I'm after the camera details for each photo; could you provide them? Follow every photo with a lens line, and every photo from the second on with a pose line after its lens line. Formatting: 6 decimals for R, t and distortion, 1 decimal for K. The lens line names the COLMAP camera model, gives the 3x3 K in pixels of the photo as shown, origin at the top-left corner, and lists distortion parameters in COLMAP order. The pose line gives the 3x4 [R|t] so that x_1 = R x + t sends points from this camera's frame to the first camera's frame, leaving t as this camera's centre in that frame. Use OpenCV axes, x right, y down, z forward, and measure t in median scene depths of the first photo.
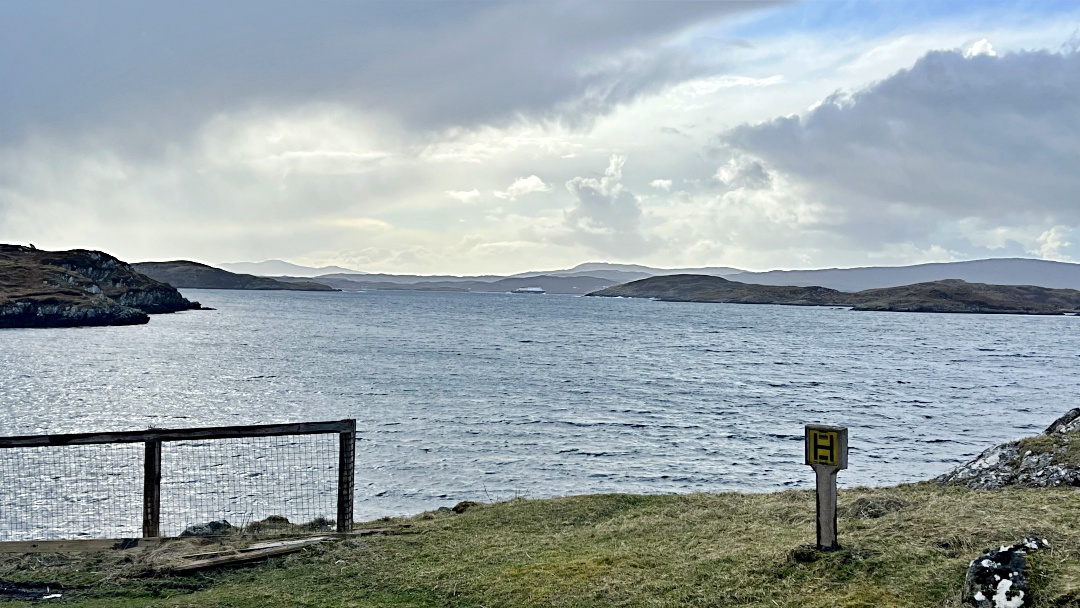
lens RADIAL K [[1147.3, 0, 537.8], [0, 1147.3, 311.3], [0, 0, 1]] dist [0.048551, 0.000000]
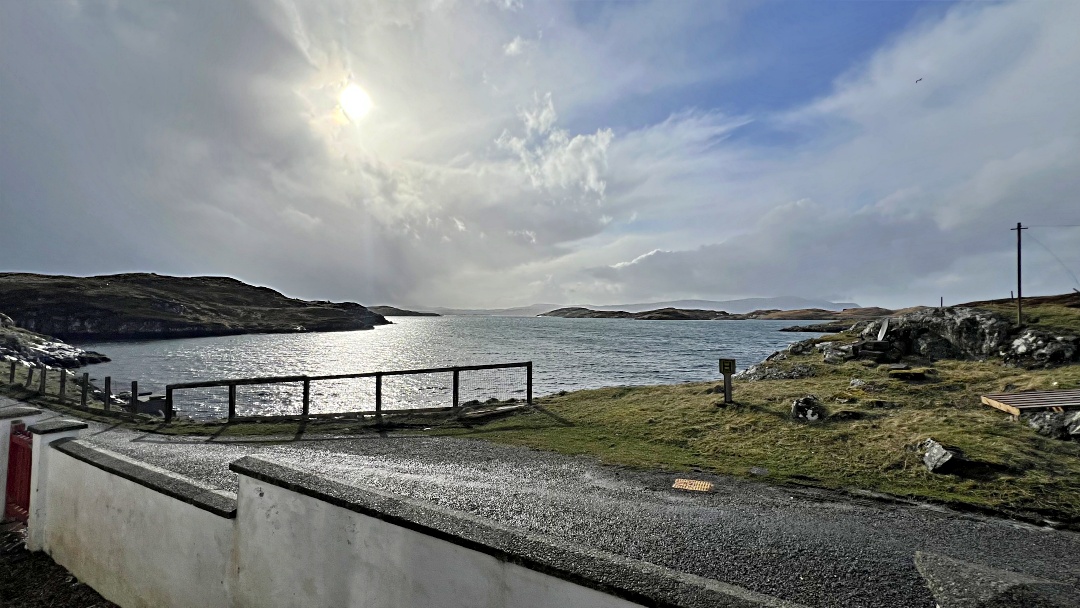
lens RADIAL K [[428.9, 0, 536.9], [0, 428.9, 304.4], [0, 0, 1]] dist [-0.000526, -0.000551]
pose [[0.998786, -0.017288, 0.046121, -0.194880], [0.019170, 0.998989, -0.040673, 0.000678], [-0.045371, 0.041507, 0.998108, -0.024704]]
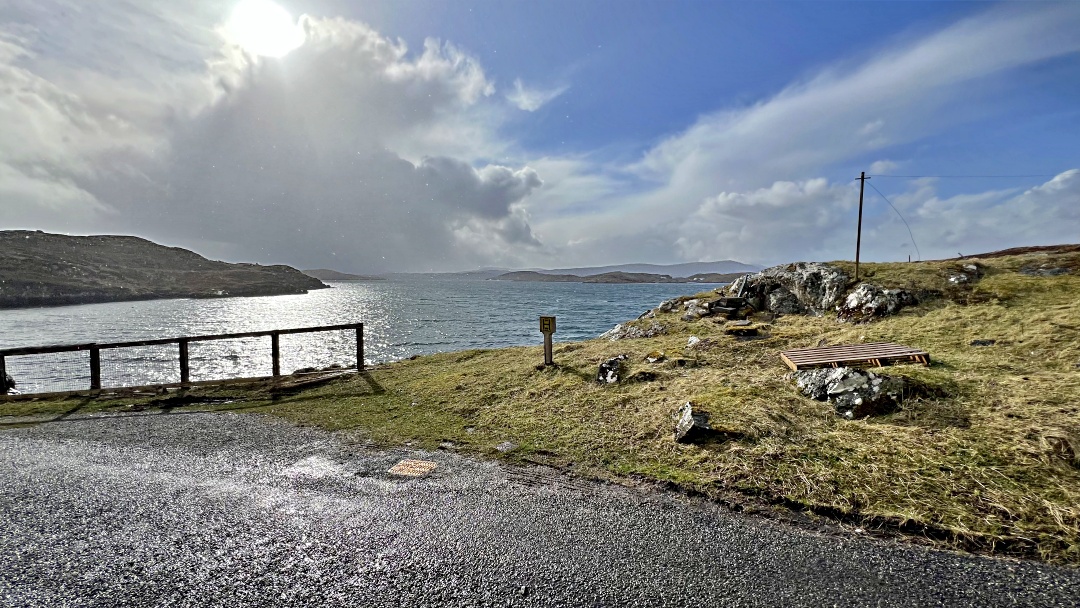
lens RADIAL K [[428.9, 0, 535.6], [0, 428.9, 305.3], [0, 0, 1]] dist [-0.000526, -0.000551]
pose [[0.987109, -0.029418, 0.157321, 0.057985], [0.022028, 0.998580, 0.048514, 0.022582], [-0.158525, -0.044423, 0.986355, 0.059447]]
